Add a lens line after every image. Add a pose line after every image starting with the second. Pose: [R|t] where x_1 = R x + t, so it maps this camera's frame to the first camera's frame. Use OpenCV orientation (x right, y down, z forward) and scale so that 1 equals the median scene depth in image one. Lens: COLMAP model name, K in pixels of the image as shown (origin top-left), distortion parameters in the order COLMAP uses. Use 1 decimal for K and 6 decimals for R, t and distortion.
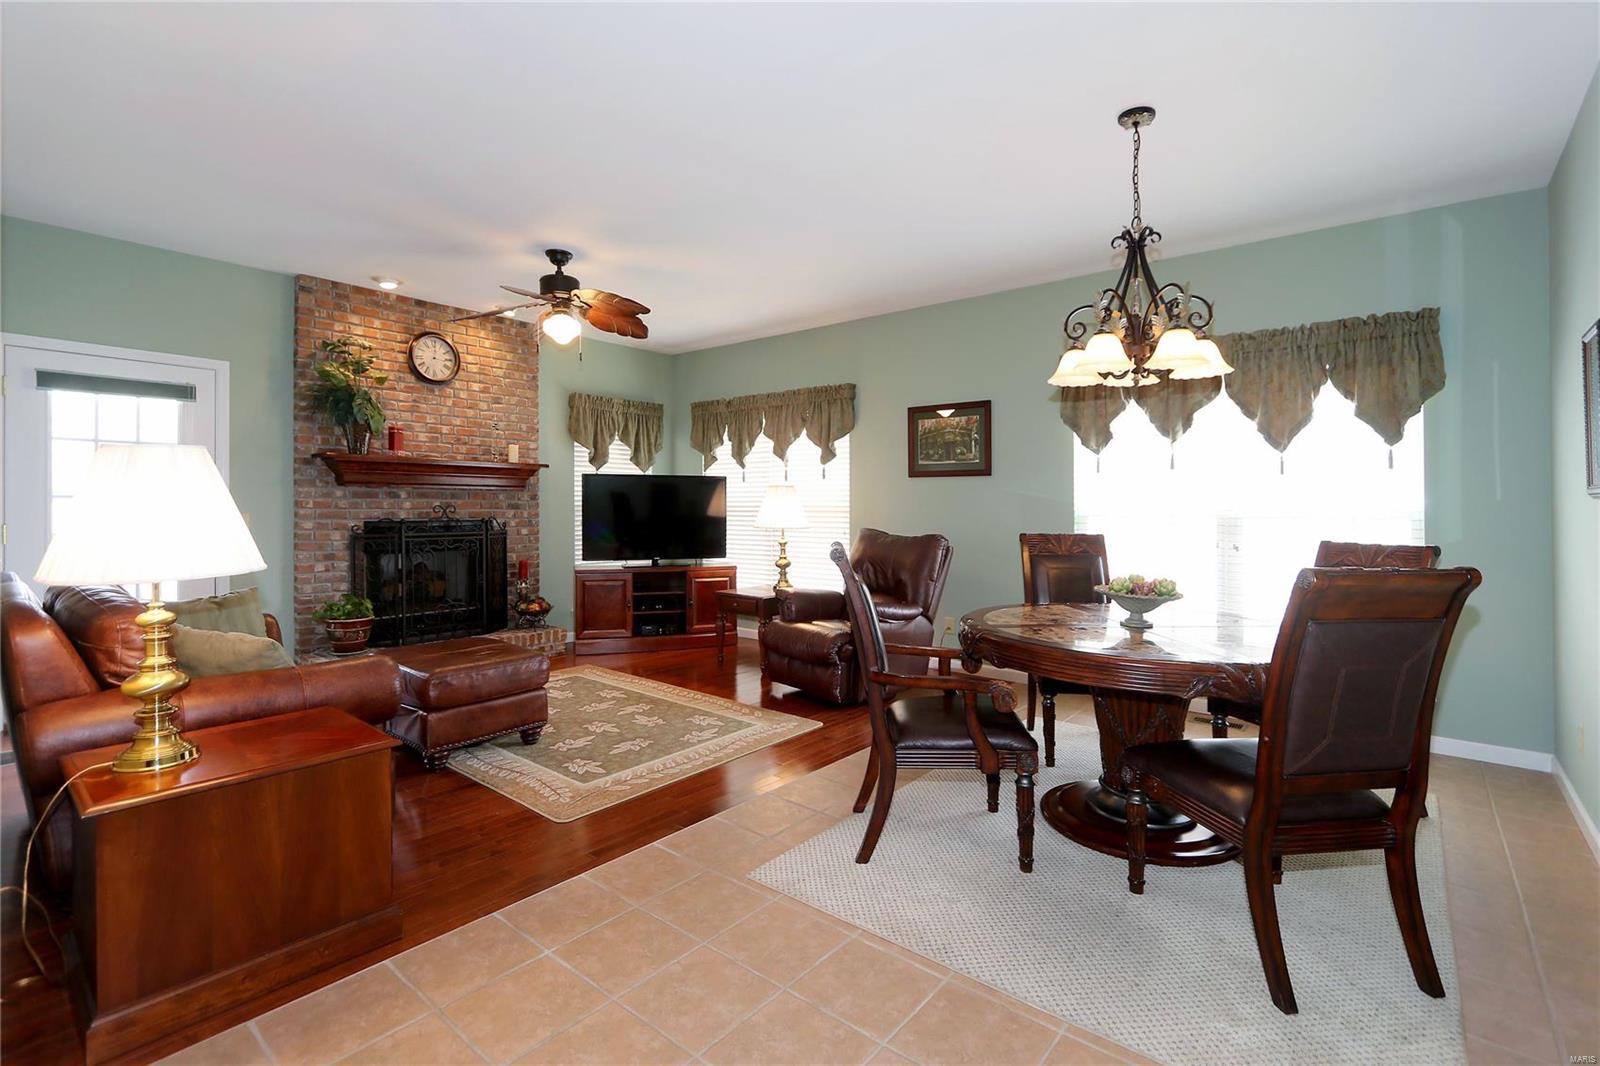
lens RADIAL K [[726.1, 0, 823.4], [0, 726.1, 503.1], [0, 0, 1]] dist [0.002177, -0.002036]
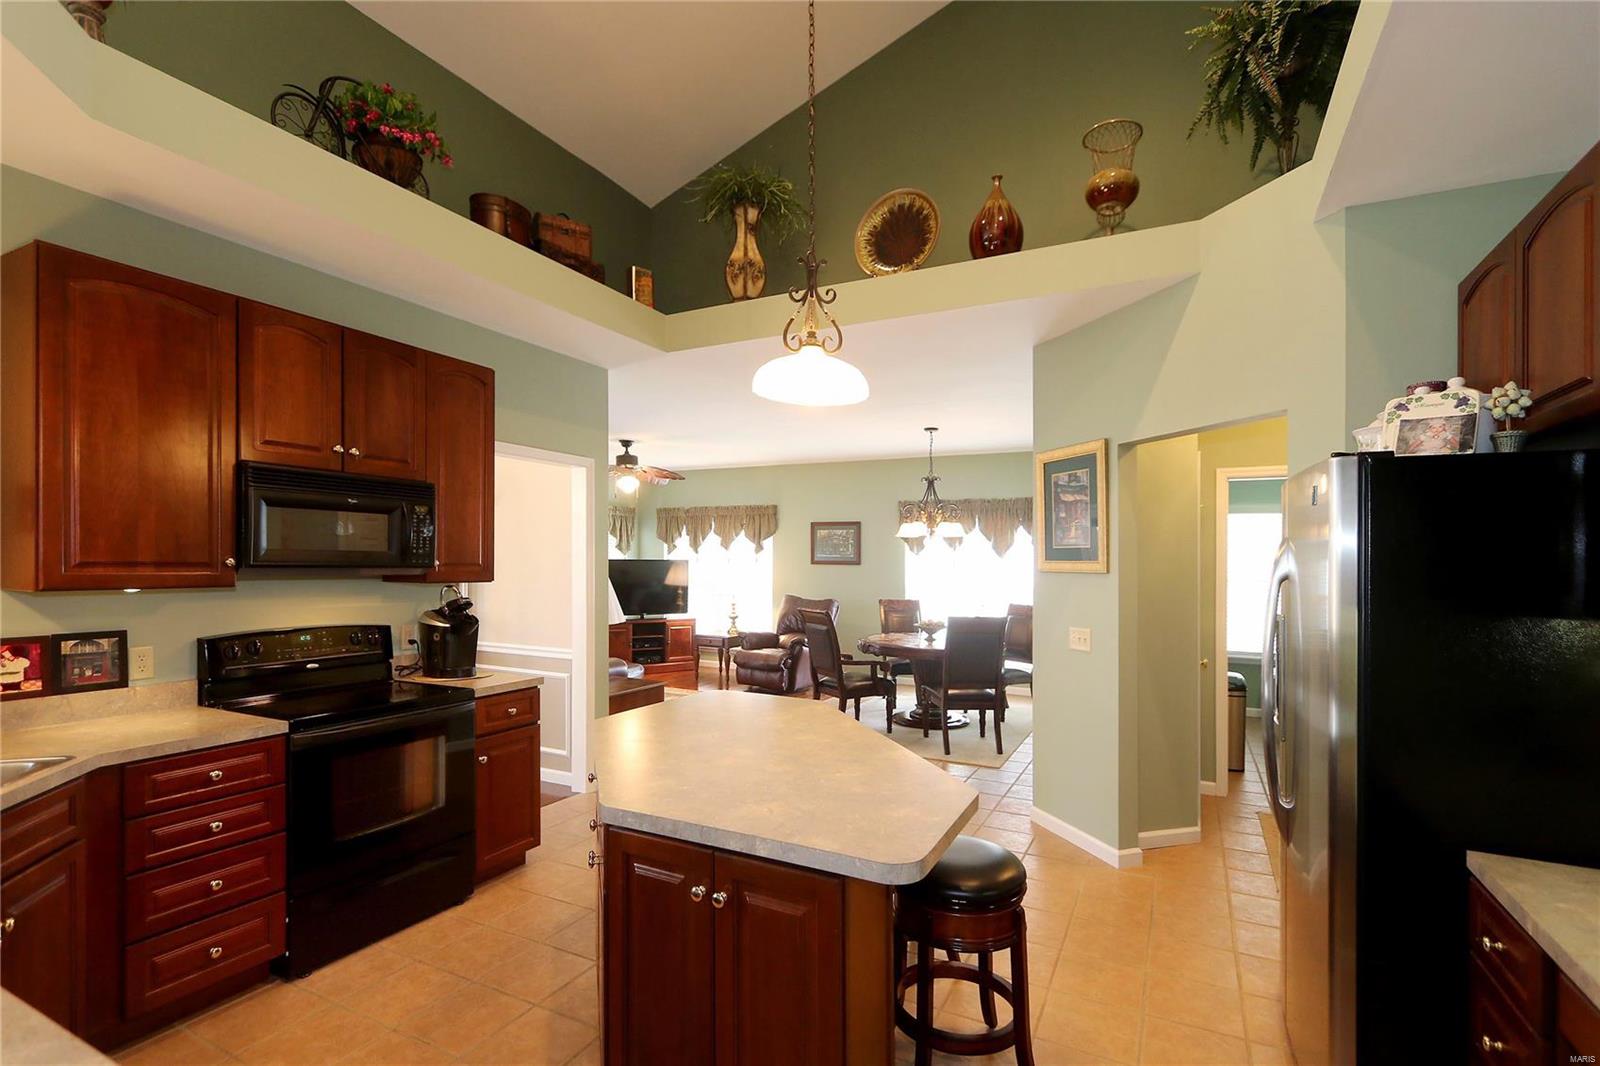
lens RADIAL K [[726.1, 0, 810.6], [0, 726.1, 560.9], [0, 0, 1]] dist [0.002177, -0.002036]
pose [[0.979557, 0.001347, 0.201163, -0.207057], [-0.002984, 0.999965, 0.007834, -0.051764], [-0.201145, -0.008274, 0.979526, -0.599295]]
